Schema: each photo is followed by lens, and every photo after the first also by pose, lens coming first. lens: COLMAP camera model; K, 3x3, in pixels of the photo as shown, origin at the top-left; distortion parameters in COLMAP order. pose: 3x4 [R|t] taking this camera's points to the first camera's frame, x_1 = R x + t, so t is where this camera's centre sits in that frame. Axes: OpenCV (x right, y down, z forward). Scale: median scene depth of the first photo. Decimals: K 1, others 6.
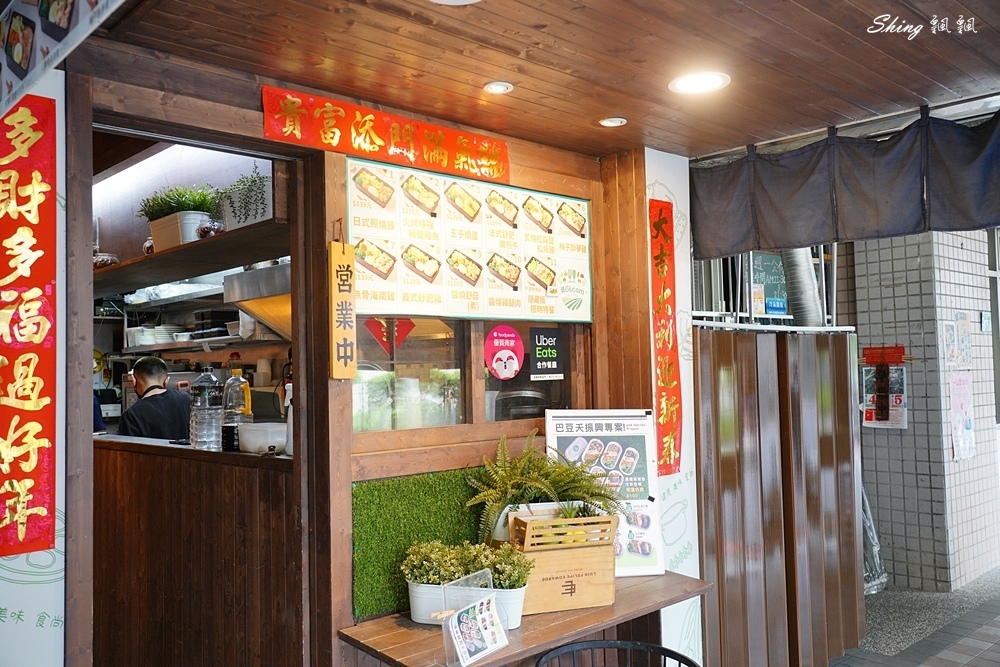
lens RADIAL K [[862.9, 0, 500.0], [0, 862.9, 333.5], [0, 0, 1]] dist [-0.001366, -0.000132]
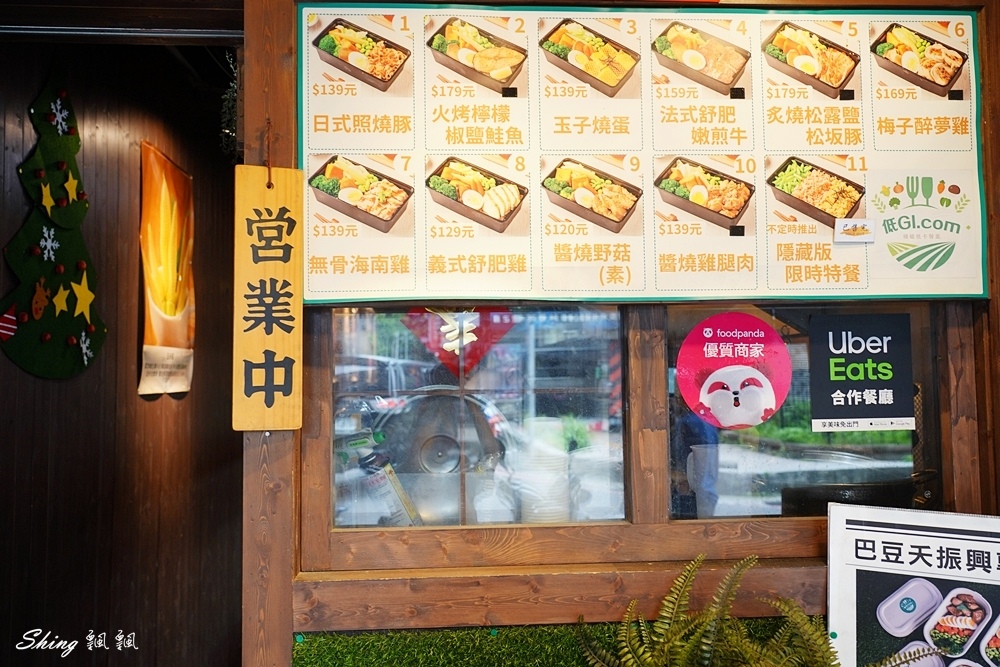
lens RADIAL K [[842.3, 0, 500.0], [0, 842.3, 333.5], [0, 0, 1]] dist [0.016629, -0.003297]
pose [[0.769812, -0.019251, -0.637980, 0.218289], [0.024447, 0.999701, -0.000668, -0.001166], [0.637802, -0.015082, 0.770053, 0.623508]]
